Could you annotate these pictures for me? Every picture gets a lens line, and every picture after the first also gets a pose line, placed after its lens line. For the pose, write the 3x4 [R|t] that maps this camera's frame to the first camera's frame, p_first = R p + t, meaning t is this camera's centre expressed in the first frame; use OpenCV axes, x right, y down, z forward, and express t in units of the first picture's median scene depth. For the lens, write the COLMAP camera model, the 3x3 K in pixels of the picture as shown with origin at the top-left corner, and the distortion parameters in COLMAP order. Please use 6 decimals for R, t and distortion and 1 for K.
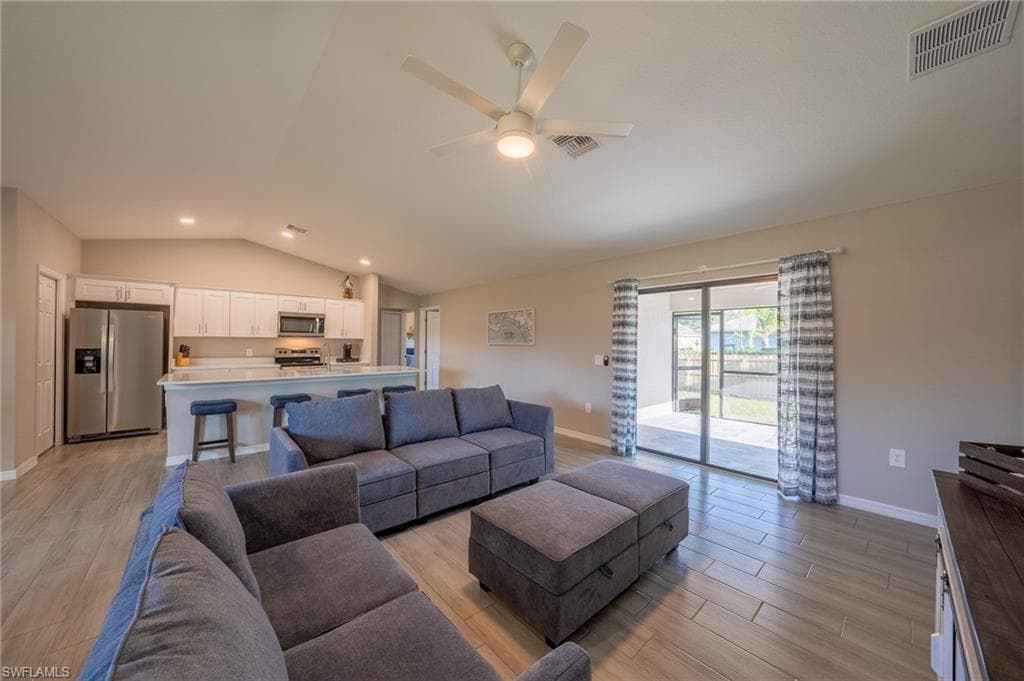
lens RADIAL K [[355.5, 0, 514.5], [0, 355.5, 339.7], [0, 0, 1]] dist [-0.028057, 0.005372]
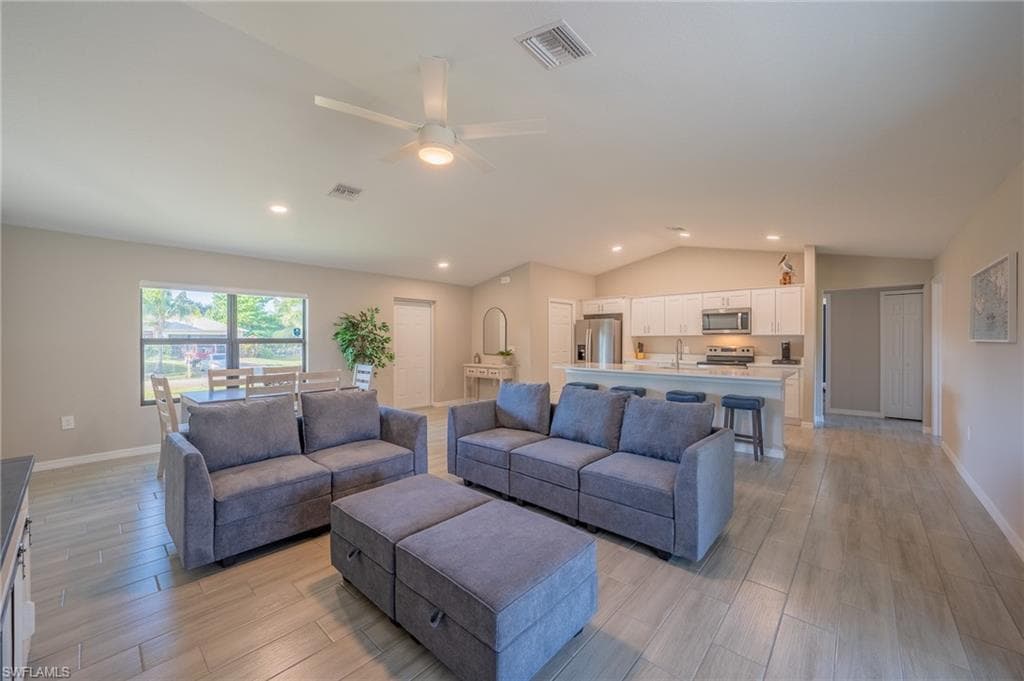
lens RADIAL K [[389.4, 0, 515.0], [0, 389.4, 339.9], [0, 0, 1]] dist [-0.016837, 0.000254]
pose [[0.106450, -0.006600, -0.994296, 0.474256], [0.011083, 0.999924, -0.005451, 0.008789], [0.994256, -0.010440, 0.106515, 0.441685]]
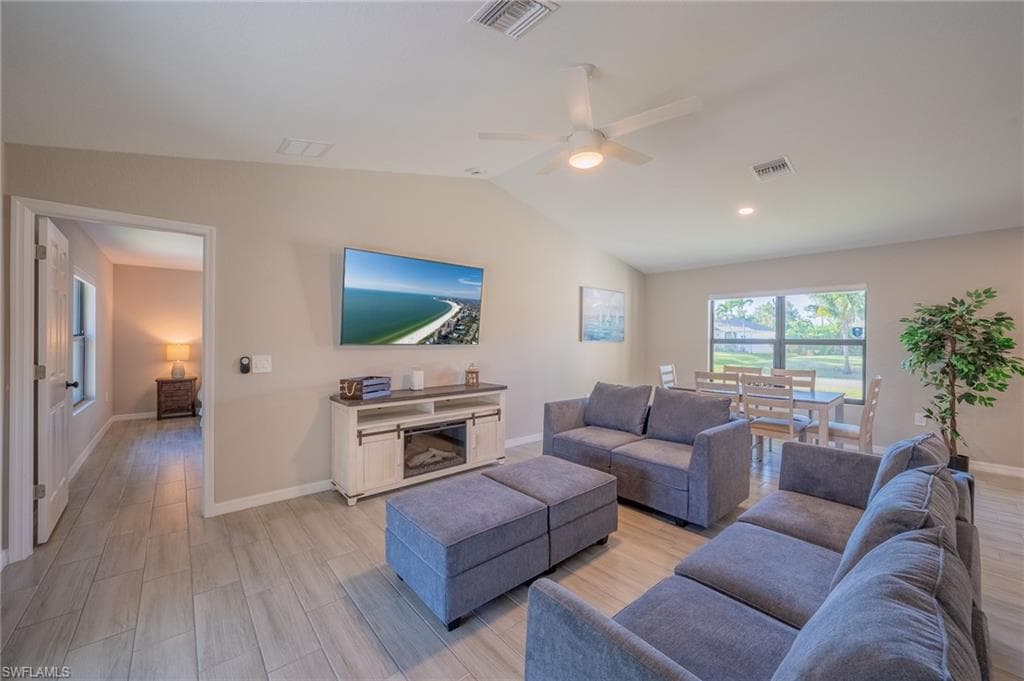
lens RADIAL K [[394.2, 0, 512.0], [0, 394.2, 340.5], [0, 0, 1]] dist [-0.026489, 0.007333]
pose [[-0.999783, -0.014985, 0.014448, 0.088632], [-0.015033, 0.999882, -0.003206, 0.008723], [-0.014398, -0.003423, -0.999890, 0.888745]]
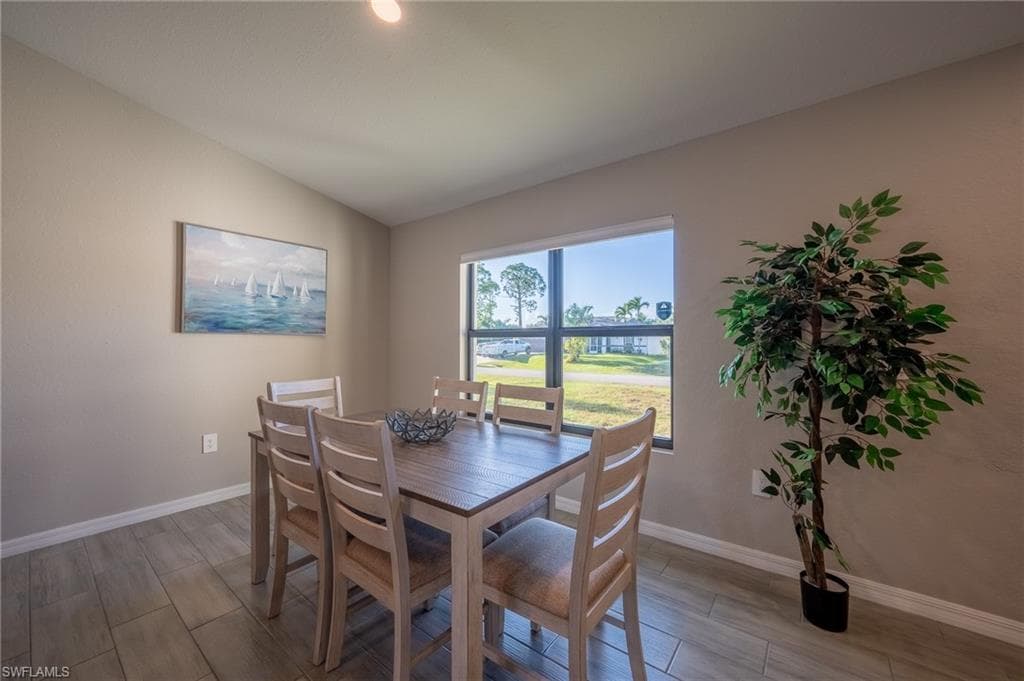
lens RADIAL K [[389.4, 0, 515.0], [0, 389.4, 339.9], [0, 0, 1]] dist [-0.016837, 0.000254]
pose [[-0.983806, -0.012677, -0.178788, -0.468217], [-0.009803, 0.999808, -0.016946, 0.020751], [0.178968, -0.014919, -0.983742, 0.384800]]
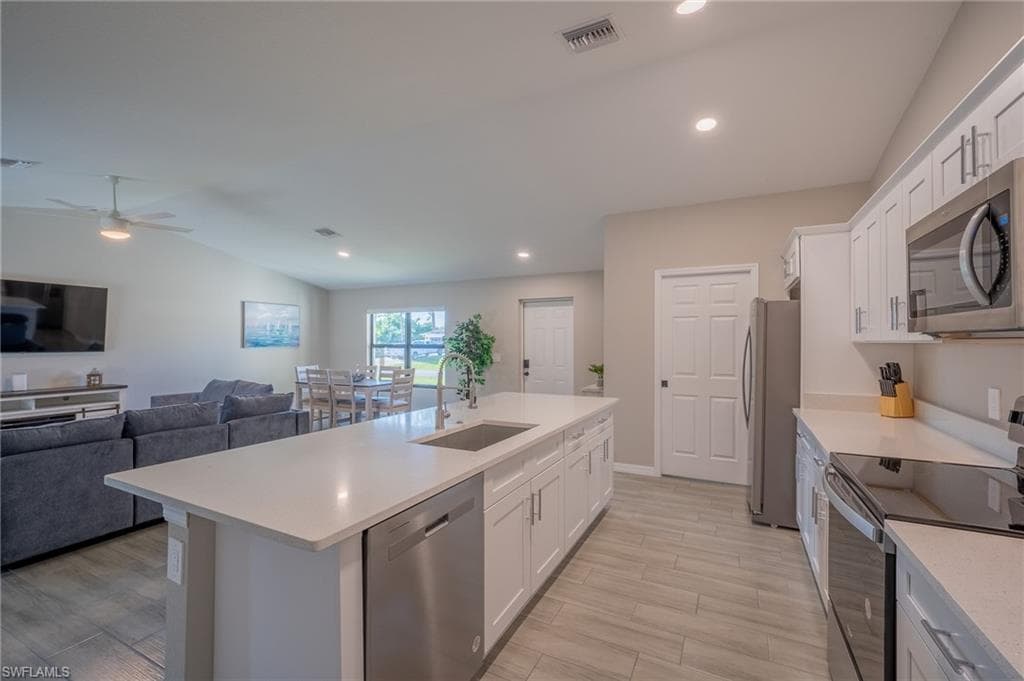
lens RADIAL K [[437.4, 0, 516.3], [0, 437.4, 339.7], [0, 0, 1]] dist [-0.009532, 0.000215]
pose [[-0.932667, -0.010091, -0.360596, -0.424690], [-0.004463, 0.999855, -0.016436, -0.001760], [0.360710, -0.013720, -0.932577, 1.473089]]
